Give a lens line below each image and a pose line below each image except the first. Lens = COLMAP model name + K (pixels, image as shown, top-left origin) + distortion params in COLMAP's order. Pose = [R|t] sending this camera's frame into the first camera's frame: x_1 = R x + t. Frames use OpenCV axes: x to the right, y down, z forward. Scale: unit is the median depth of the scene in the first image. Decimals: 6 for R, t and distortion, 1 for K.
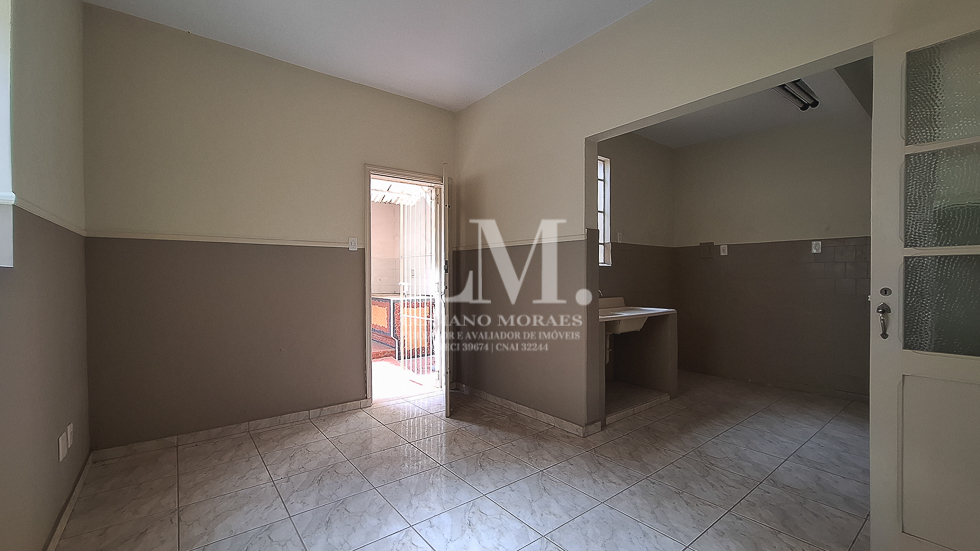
lens RADIAL K [[407.9, 0, 490.0], [0, 407.9, 275.5], [0, 0, 1]] dist [-0.007300, -0.000132]
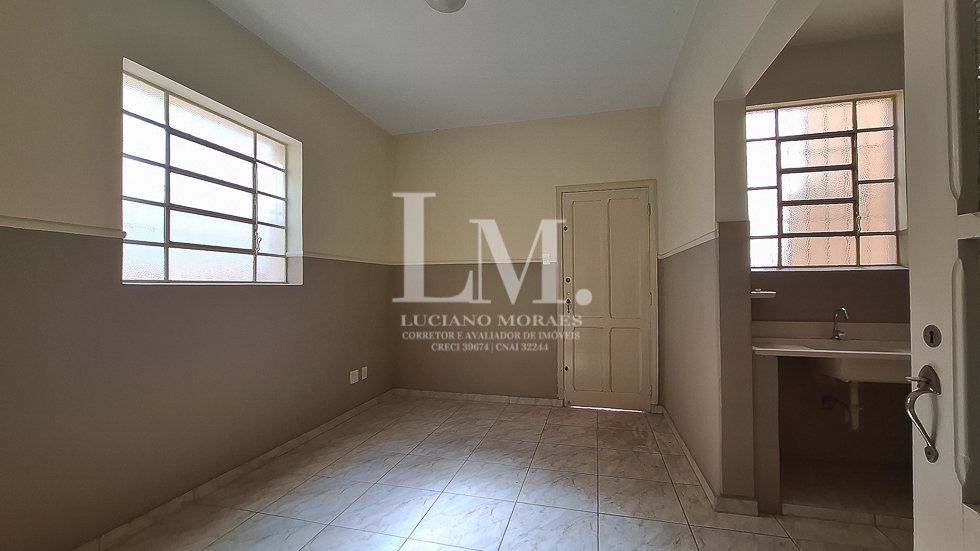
lens RADIAL K [[397.9, 0, 490.0], [0, 397.9, 275.5], [0, 0, 1]] dist [-0.001108, -0.000098]
pose [[0.601416, -0.025127, -0.798541, 0.610205], [0.004928, 0.999603, -0.027742, -0.004854], [0.798921, 0.012749, 0.601301, 0.267471]]
